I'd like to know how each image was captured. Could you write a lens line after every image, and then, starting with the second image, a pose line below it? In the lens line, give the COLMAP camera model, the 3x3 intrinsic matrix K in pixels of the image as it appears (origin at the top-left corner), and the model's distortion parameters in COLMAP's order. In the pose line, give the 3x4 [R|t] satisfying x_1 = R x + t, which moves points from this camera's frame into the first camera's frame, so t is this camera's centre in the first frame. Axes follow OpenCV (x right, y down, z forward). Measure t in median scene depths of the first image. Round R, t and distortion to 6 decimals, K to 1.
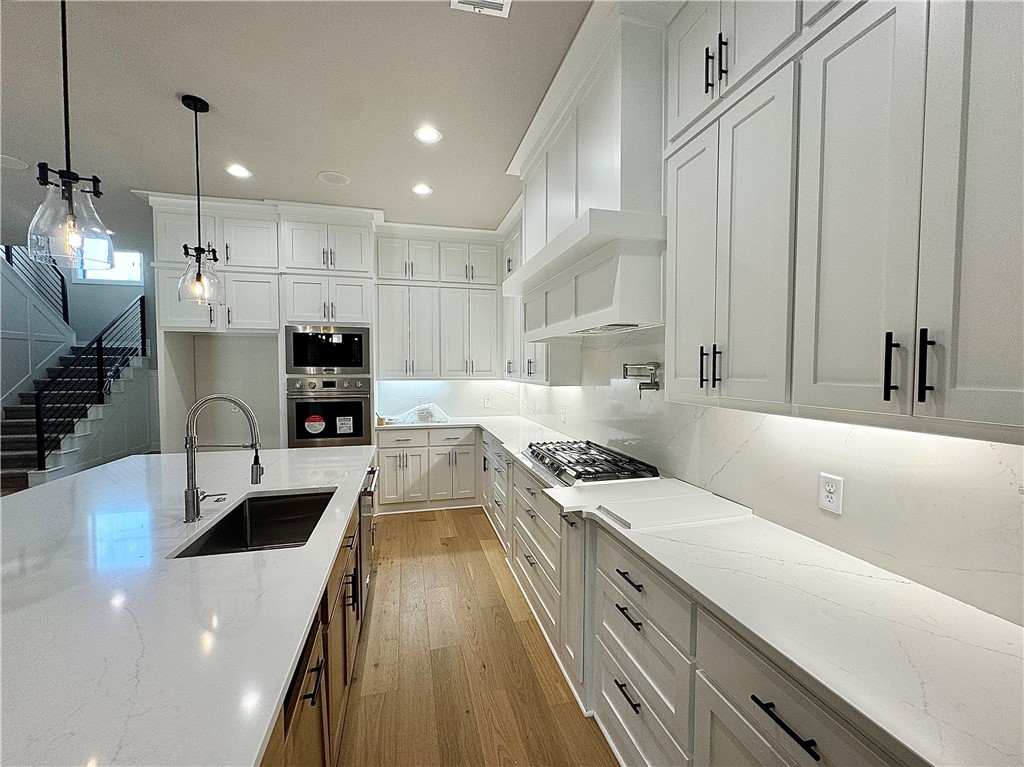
lens RADIAL K [[410.4, 0, 527.9], [0, 410.4, 385.5], [0, 0, 1]] dist [-0.005743, -0.001293]
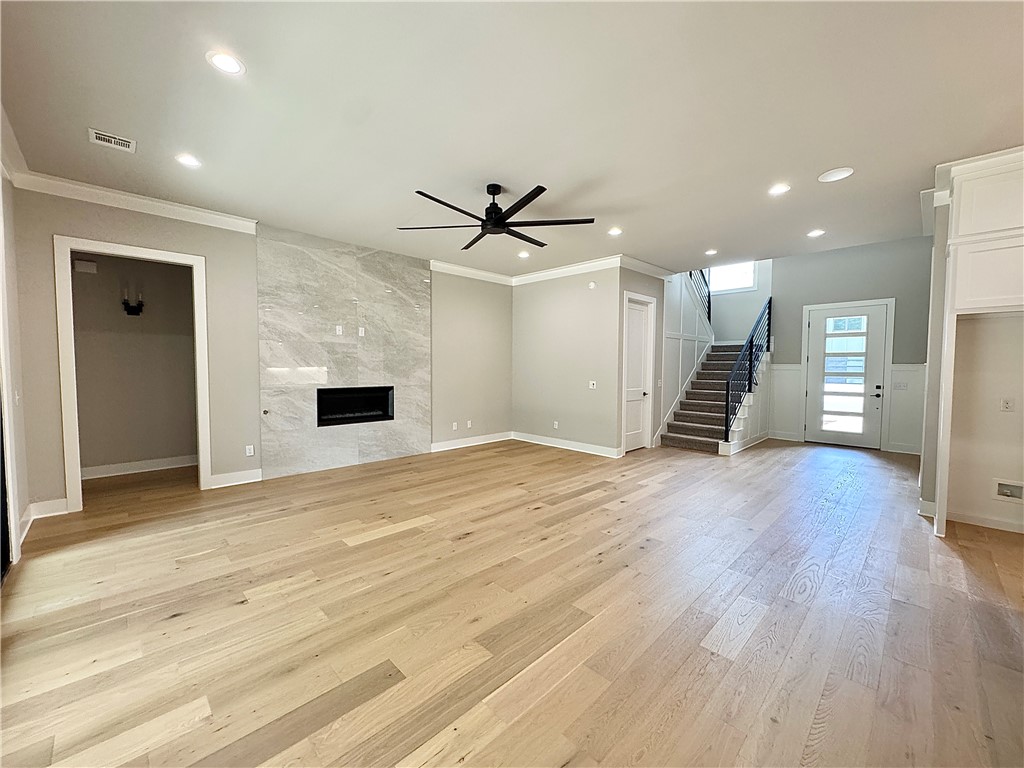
lens RADIAL K [[410.4, 0, 509.4], [0, 410.4, 386.9], [0, 0, 1]] dist [-0.005743, -0.001293]
pose [[0.485856, 0.043774, -0.872942, -0.523026], [-0.040014, 0.998812, 0.027815, 0.035061], [0.873123, 0.021416, 0.487030, -0.267474]]
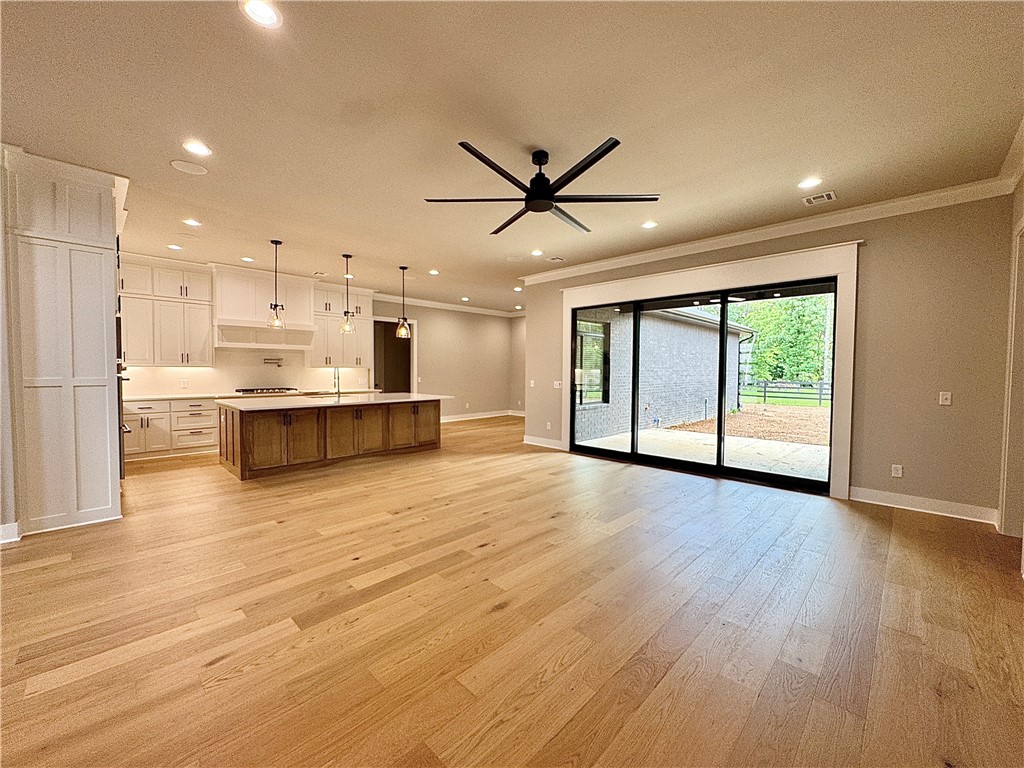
lens RADIAL K [[410.4, 0, 505.5], [0, 410.4, 390.4], [0, 0, 1]] dist [-0.005743, -0.001293]
pose [[-0.497369, -0.052151, 0.865970, -1.995694], [0.028516, 0.996669, 0.076400, 0.001646], [-0.867070, 0.062693, -0.494225, 0.594646]]
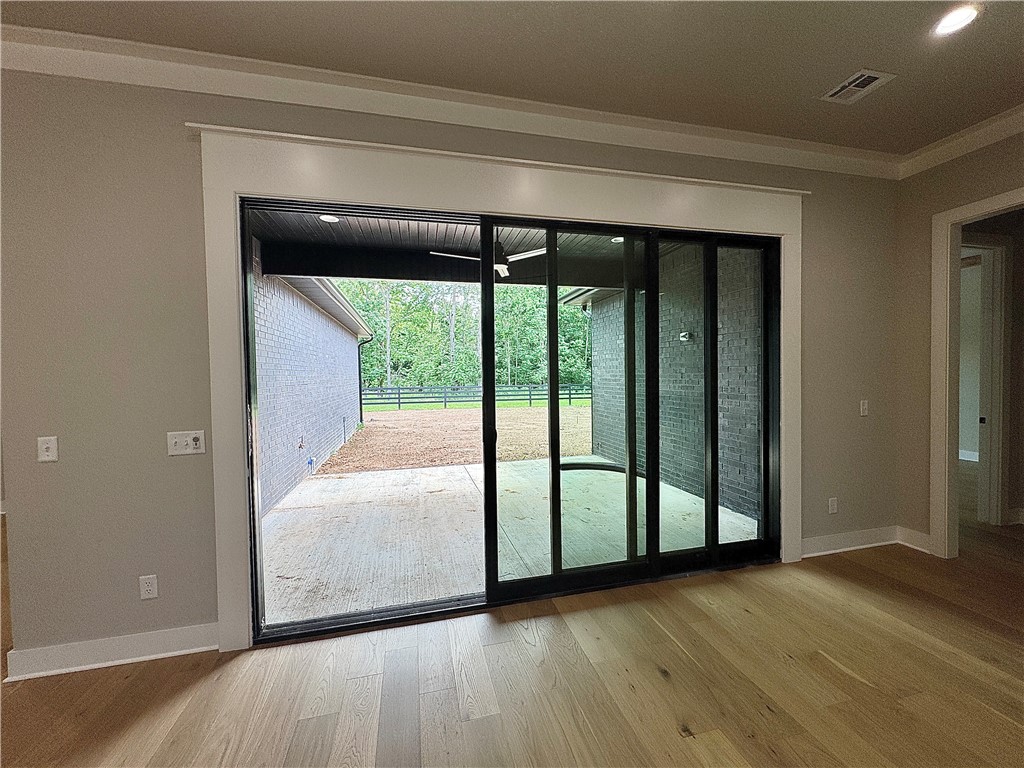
lens RADIAL K [[410.4, 0, 511.8], [0, 410.4, 386.9], [0, 0, 1]] dist [-0.005743, -0.001293]
pose [[-0.999610, 0.013009, 0.024695, -1.050855], [0.014799, 0.997169, 0.073717, 0.012511], [-0.023666, 0.074054, -0.996973, 0.061215]]
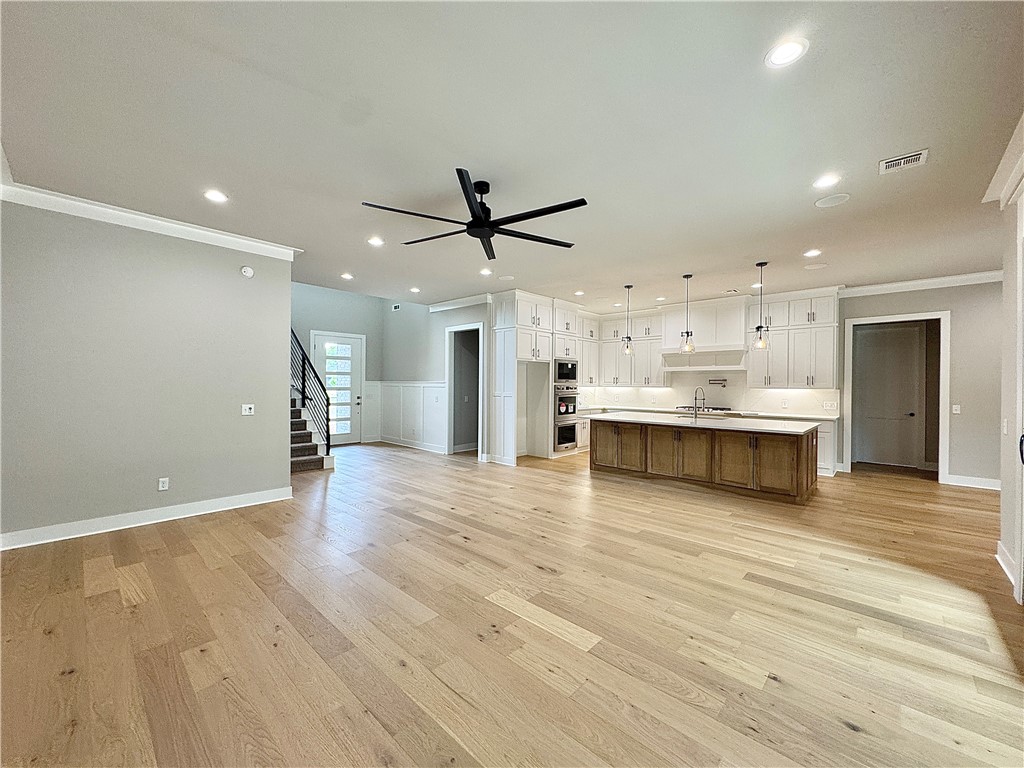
lens RADIAL K [[410.4, 0, 513.7], [0, 410.4, 384.6], [0, 0, 1]] dist [-0.005743, -0.001293]
pose [[0.849782, 0.001136, 0.527133, -1.717212], [0.018903, 0.999289, -0.032626, 0.039723], [-0.526795, 0.037689, 0.849156, -0.567564]]
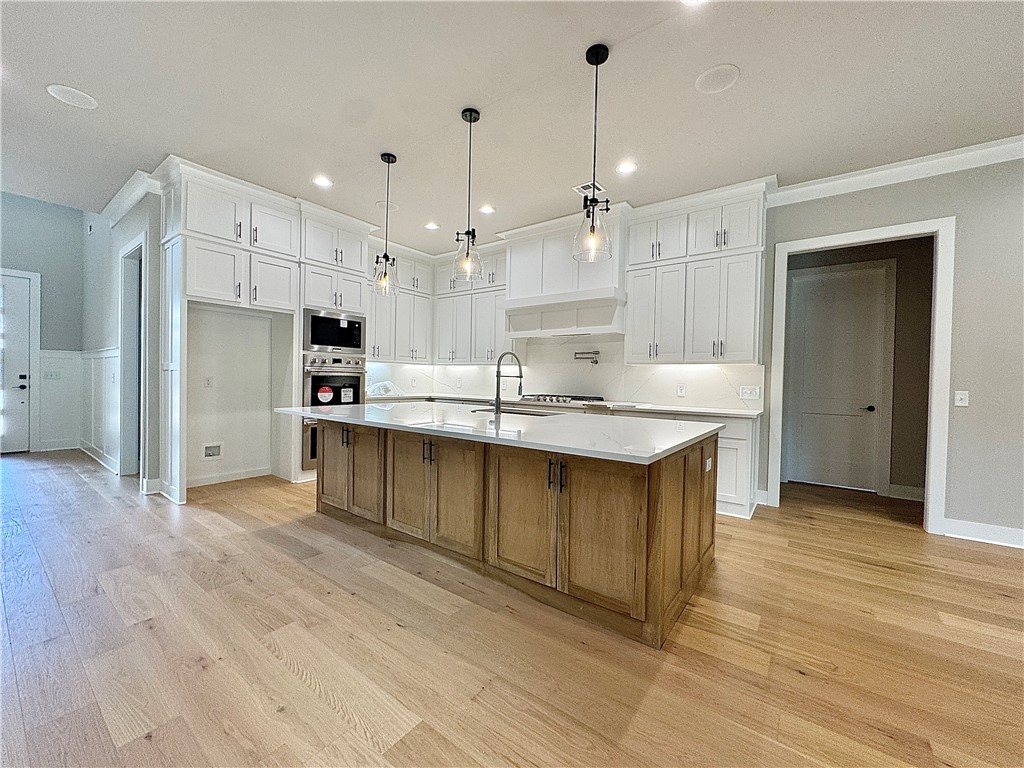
lens RADIAL K [[410.4, 0, 513.9], [0, 410.4, 383.8], [0, 0, 1]] dist [-0.005743, -0.001293]
pose [[0.784763, 0.004075, 0.619783, -0.790873], [0.009821, 0.999771, -0.019009, 0.087796], [-0.619719, 0.021004, 0.784543, -0.248763]]
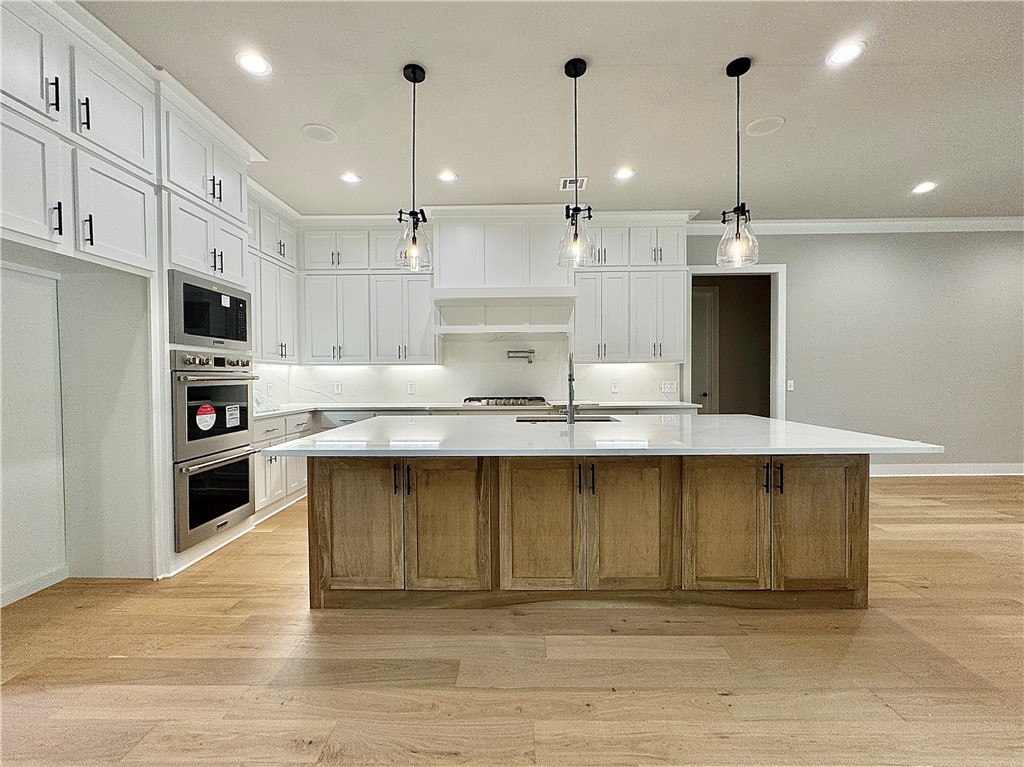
lens RADIAL K [[410.4, 0, 512.1], [0, 410.4, 386.4], [0, 0, 1]] dist [-0.005743, -0.001293]
pose [[0.275575, -0.030371, 0.960800, -1.010554], [0.048537, 0.998665, 0.017646, 0.052052], [-0.960053, 0.041772, 0.276681, 0.280165]]
